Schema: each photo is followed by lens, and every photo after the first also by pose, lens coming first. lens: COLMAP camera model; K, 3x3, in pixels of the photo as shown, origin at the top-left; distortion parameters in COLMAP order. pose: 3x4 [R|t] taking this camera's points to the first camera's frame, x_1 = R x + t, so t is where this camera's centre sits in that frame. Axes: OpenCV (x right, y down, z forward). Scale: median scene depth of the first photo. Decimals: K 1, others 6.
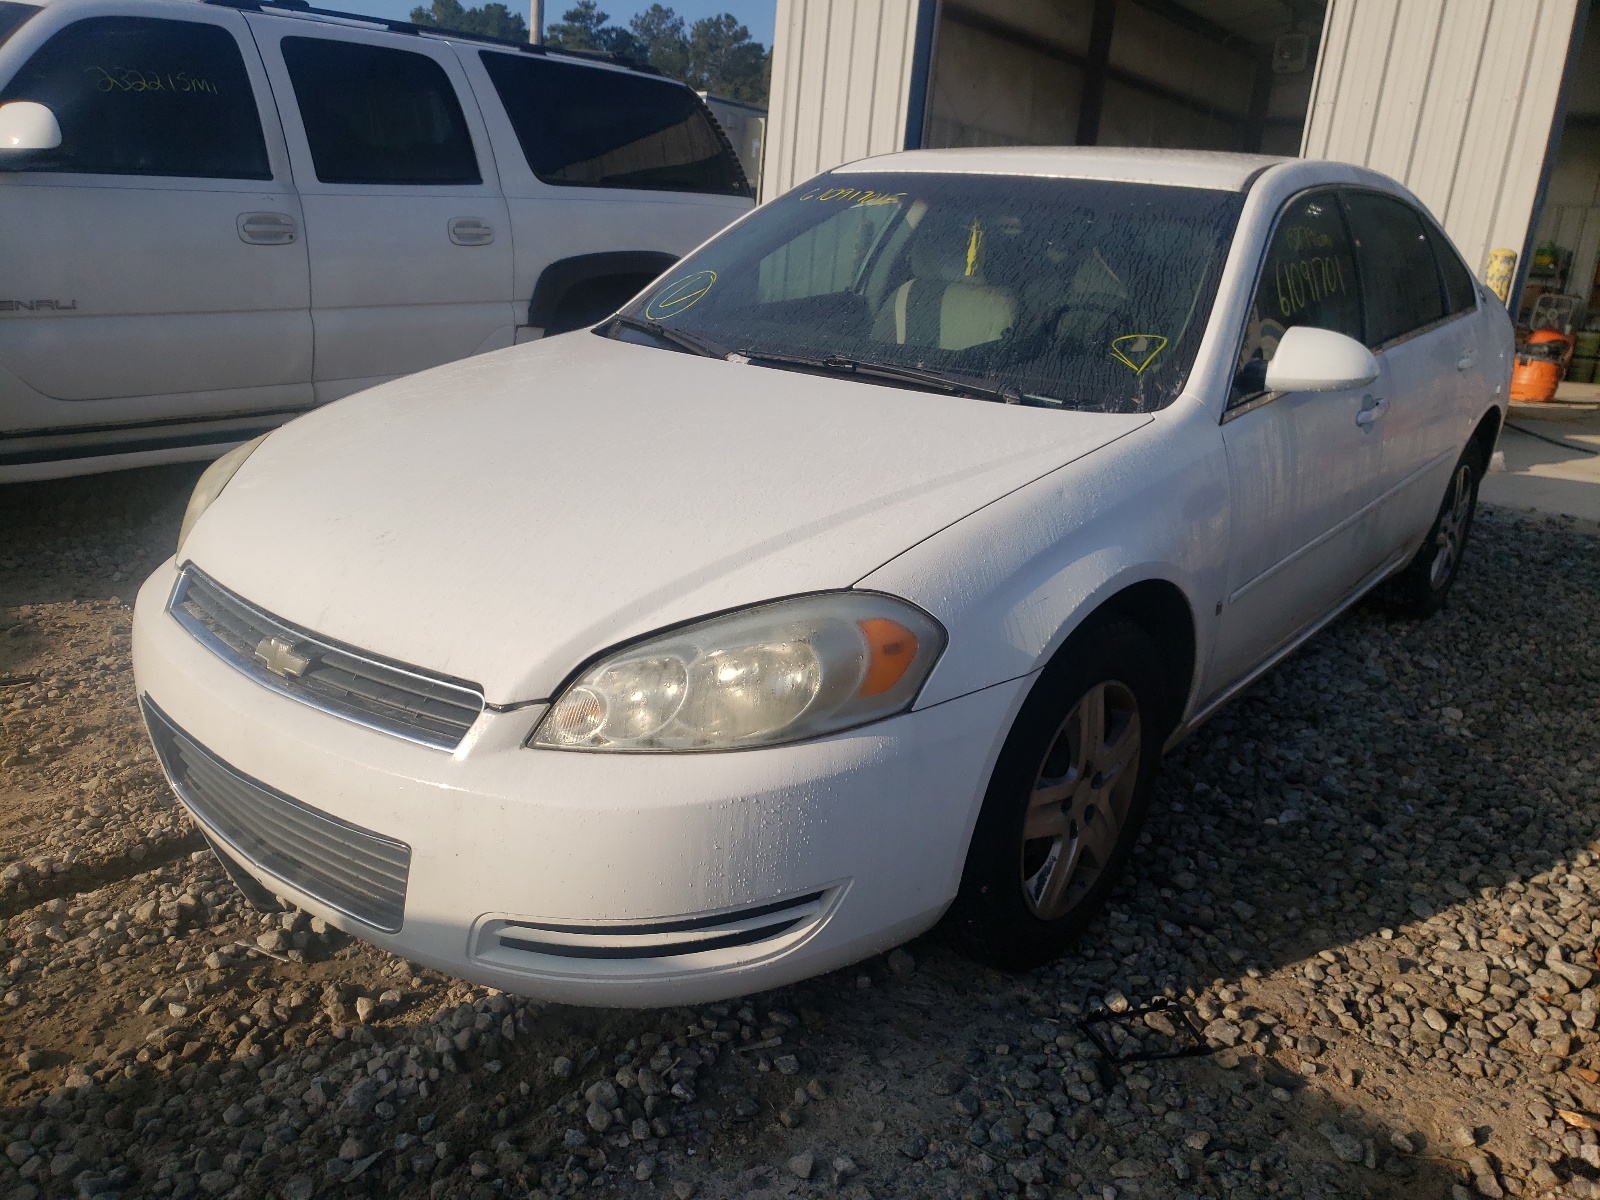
lens RADIAL K [[1249.1, 0, 800.0], [0, 1249.1, 600.0], [0, 0, 1]] dist [0.013194, 0.009586]
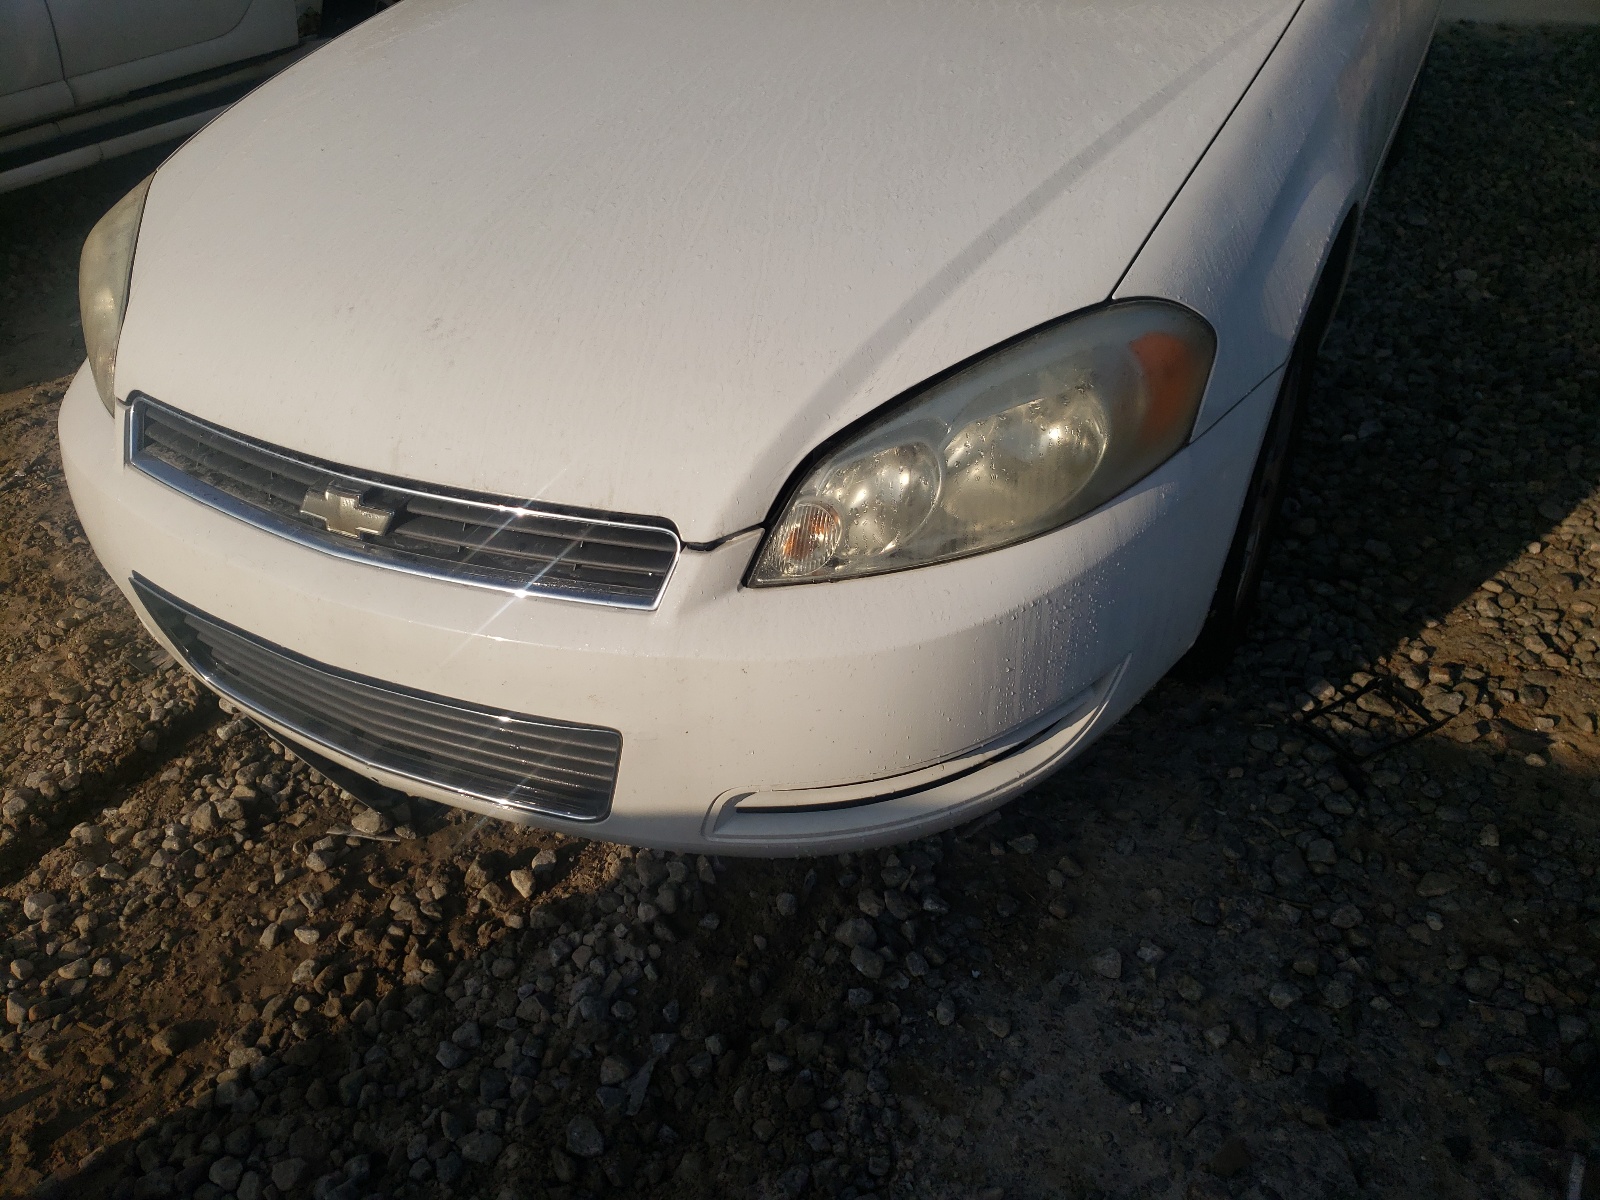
lens RADIAL K [[1283.2, 0, 800.0], [0, 1283.2, 600.0], [0, 0, 1]] dist [0.002198, 0.009637]
pose [[0.976939, -0.191035, 0.095376, -0.205149], [0.156012, 0.943613, 0.291985, -0.077082], [-0.145778, -0.270371, 0.951656, 0.192597]]
